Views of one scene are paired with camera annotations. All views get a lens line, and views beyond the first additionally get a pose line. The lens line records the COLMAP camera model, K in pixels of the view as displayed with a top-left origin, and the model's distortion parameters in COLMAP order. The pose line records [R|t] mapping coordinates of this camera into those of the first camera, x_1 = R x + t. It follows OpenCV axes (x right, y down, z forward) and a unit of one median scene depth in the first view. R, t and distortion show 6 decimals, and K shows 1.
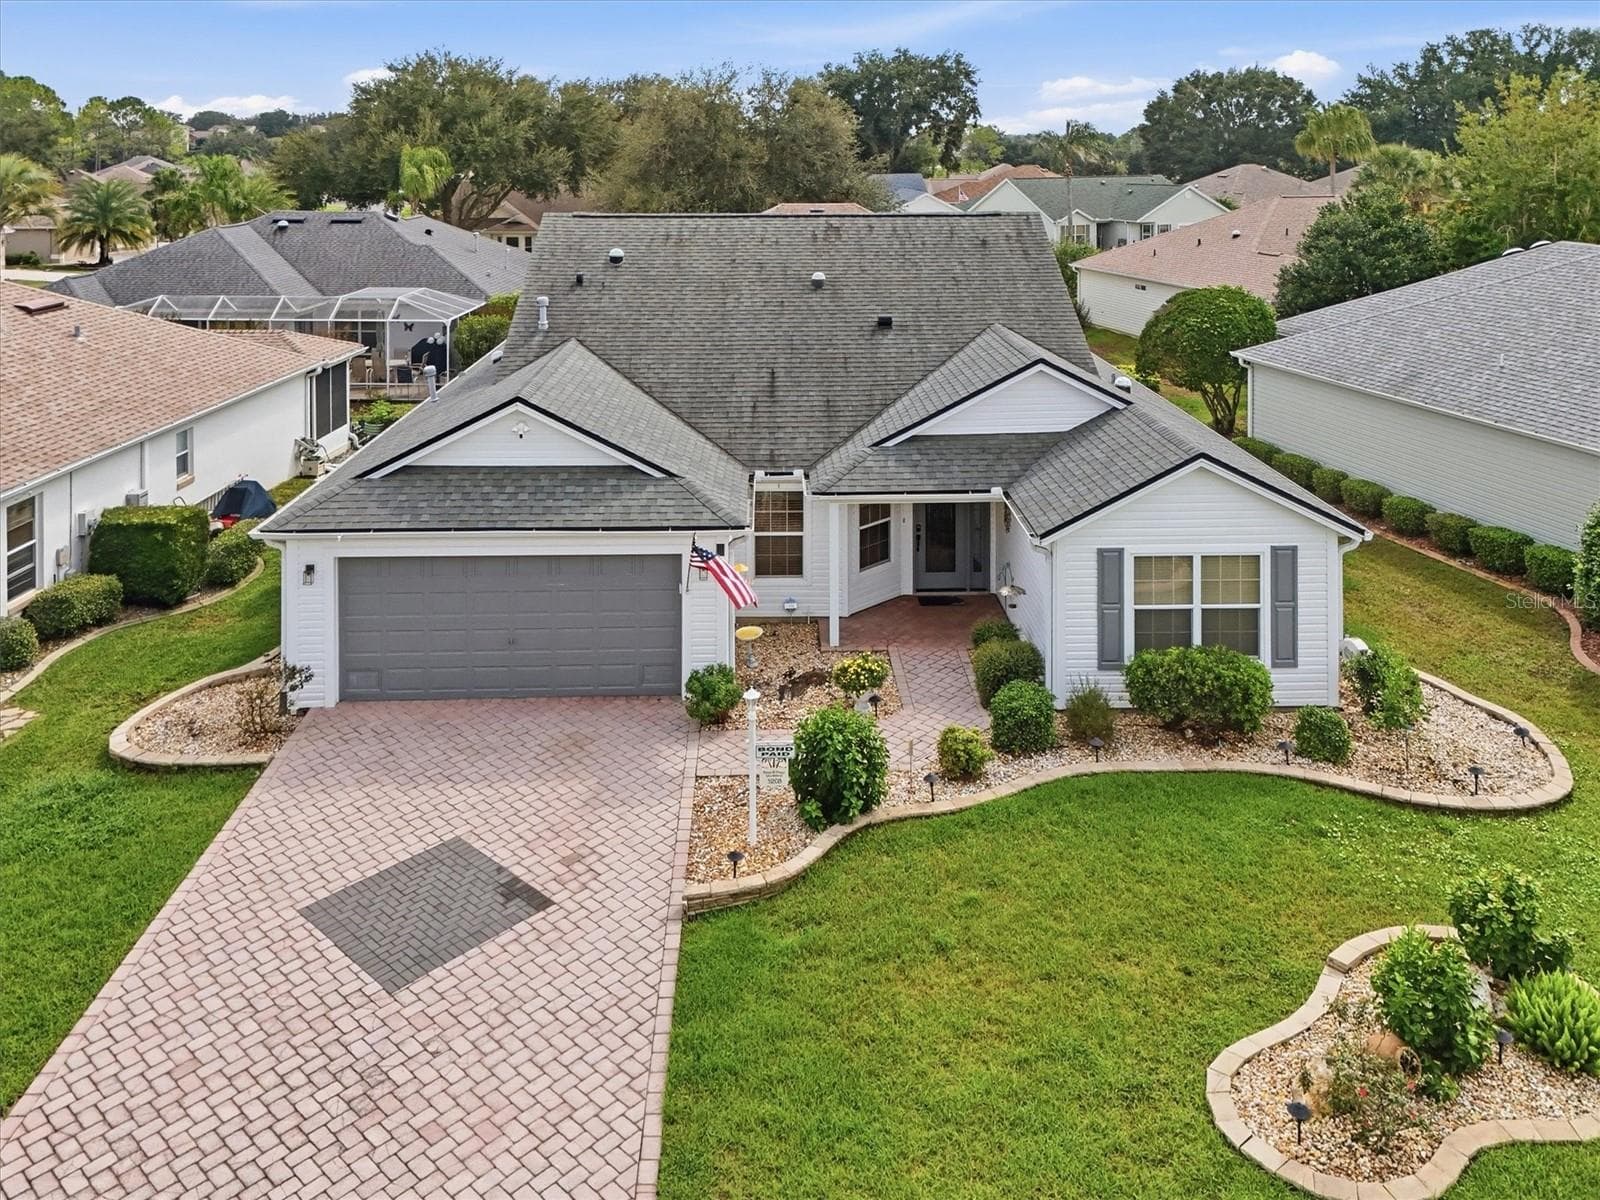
lens RADIAL K [[1292.8, 0, 808.3], [0, 1292.8, 246.3], [0, 0, 1]] dist [0.038437, -0.016707]
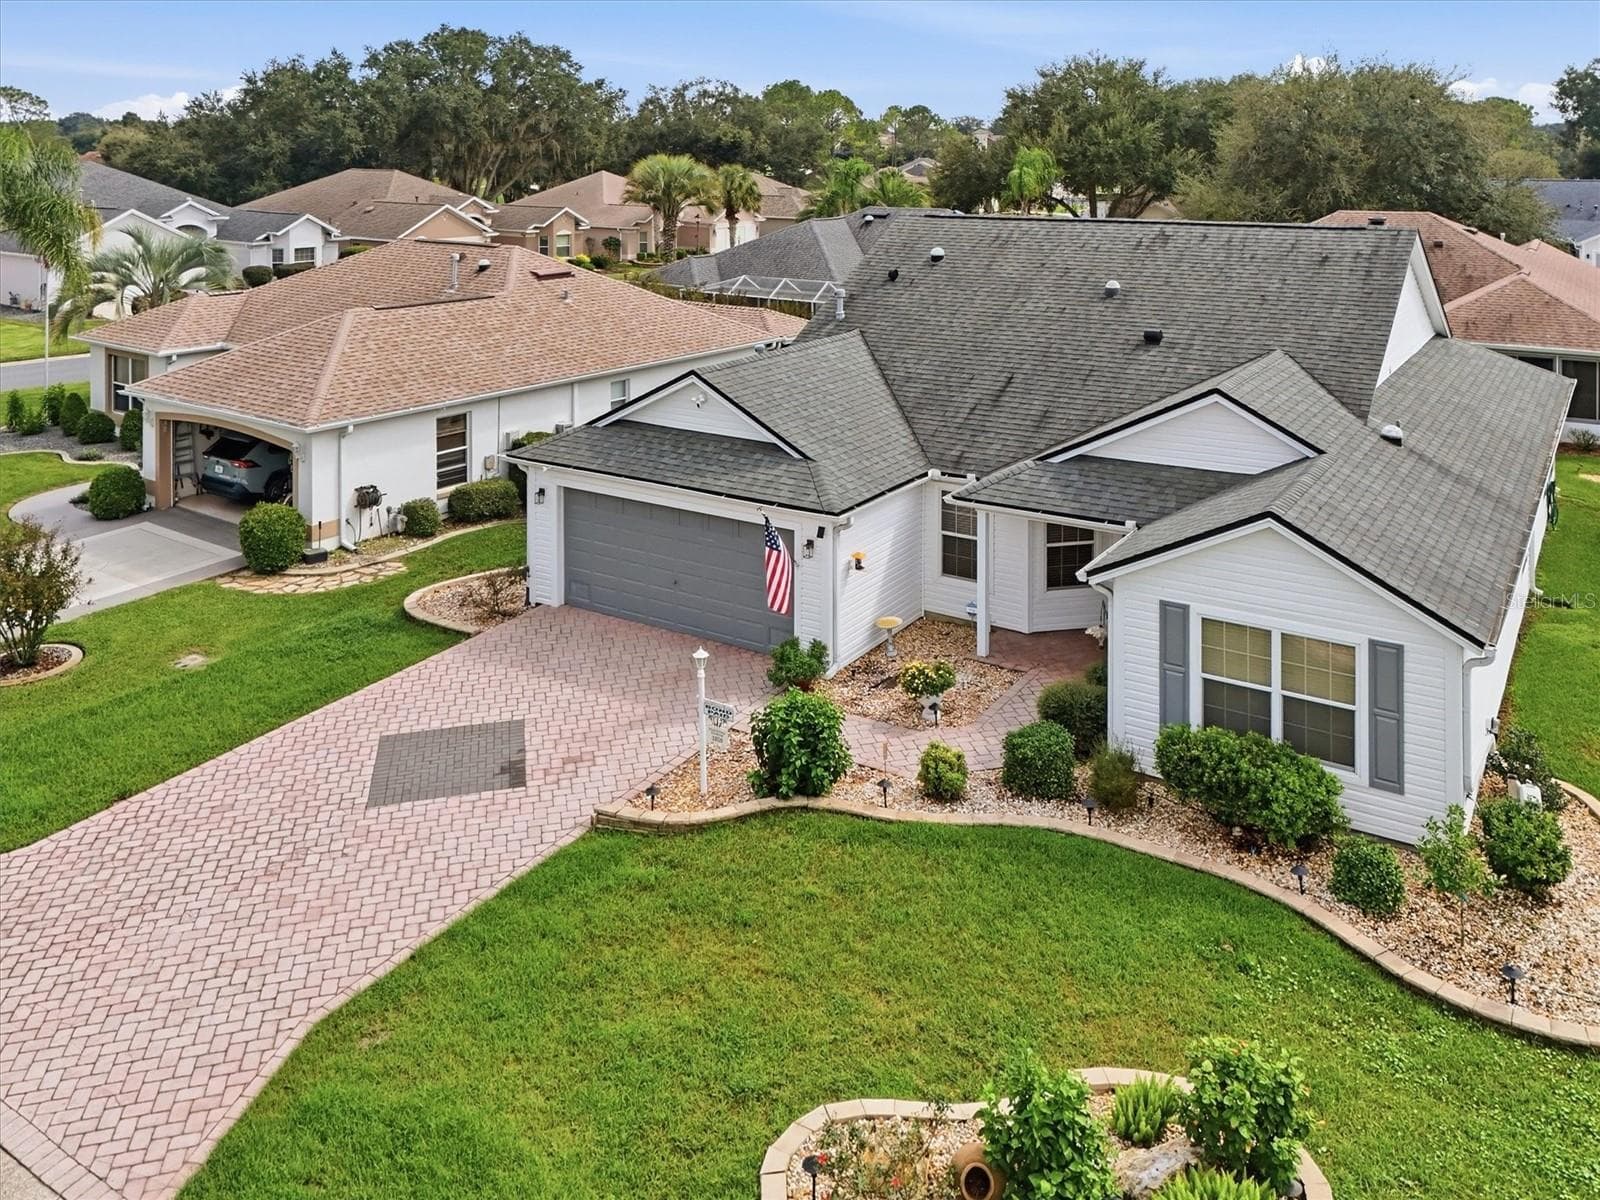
lens RADIAL K [[1292.8, 0, 808.3], [0, 1292.8, 246.3], [0, 0, 1]] dist [0.038437, -0.016707]
pose [[0.828493, 0.041628, -0.558450, 0.459697], [-0.042191, 0.999039, 0.011877, -0.010034], [0.558407, 0.013722, 0.829453, 0.104495]]
